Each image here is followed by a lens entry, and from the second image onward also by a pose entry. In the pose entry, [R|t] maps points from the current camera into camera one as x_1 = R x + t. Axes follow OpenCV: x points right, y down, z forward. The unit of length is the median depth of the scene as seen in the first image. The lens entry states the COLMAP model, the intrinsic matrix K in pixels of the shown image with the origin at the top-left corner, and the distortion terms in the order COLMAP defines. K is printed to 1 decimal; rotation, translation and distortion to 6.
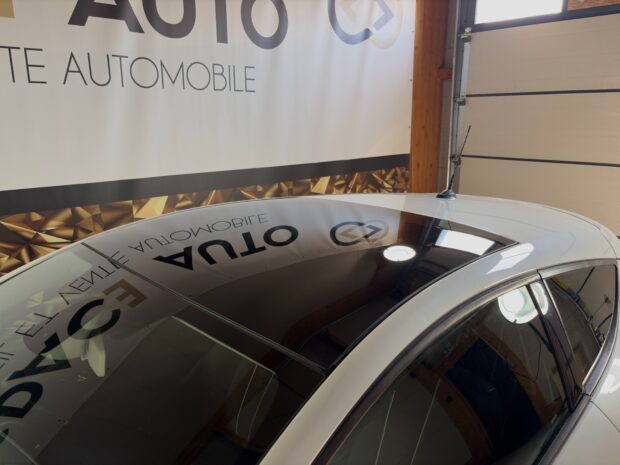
lens RADIAL K [[478.0, 0, 312.6], [0, 478.0, 232.4], [0, 0, 1]] dist [0.021259, -0.010991]
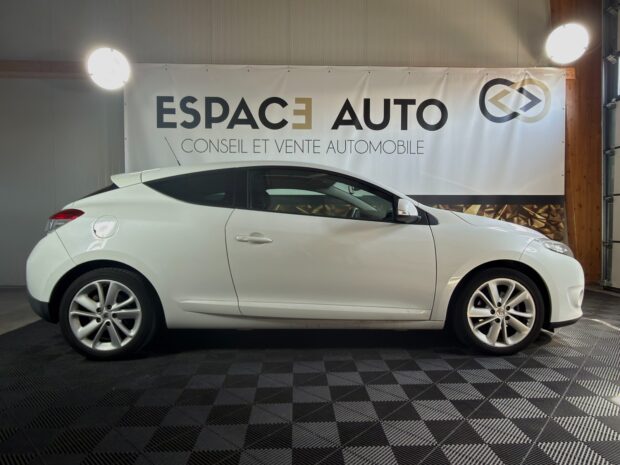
lens RADIAL K [[407.9, 0, 309.1], [0, 407.9, 229.5], [0, 0, 1]] dist [0.009401, -0.007272]
pose [[0.754861, 0.010850, -0.655795, 0.490956], [-0.156717, 0.973885, -0.164278, 0.266452], [0.636887, 0.226781, 0.736848, -0.305356]]
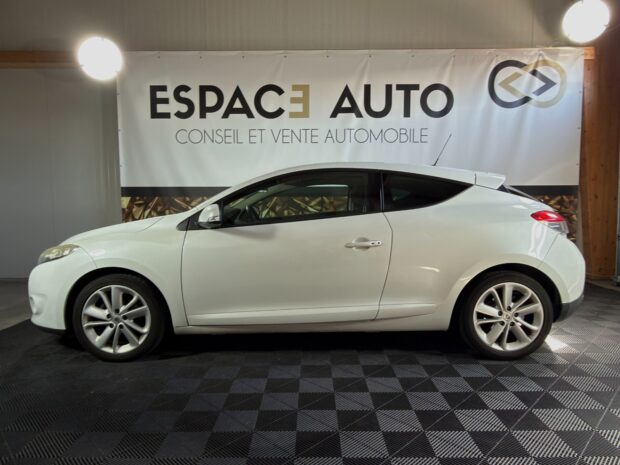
lens RADIAL K [[427.1, 0, 305.2], [0, 427.1, 233.0], [0, 0, 1]] dist [0.011917, -0.012700]
pose [[0.723555, 0.044580, -0.688825, 0.548040], [-0.162452, 0.980880, -0.107161, 0.227130], [0.670878, 0.189438, 0.716963, -0.292665]]
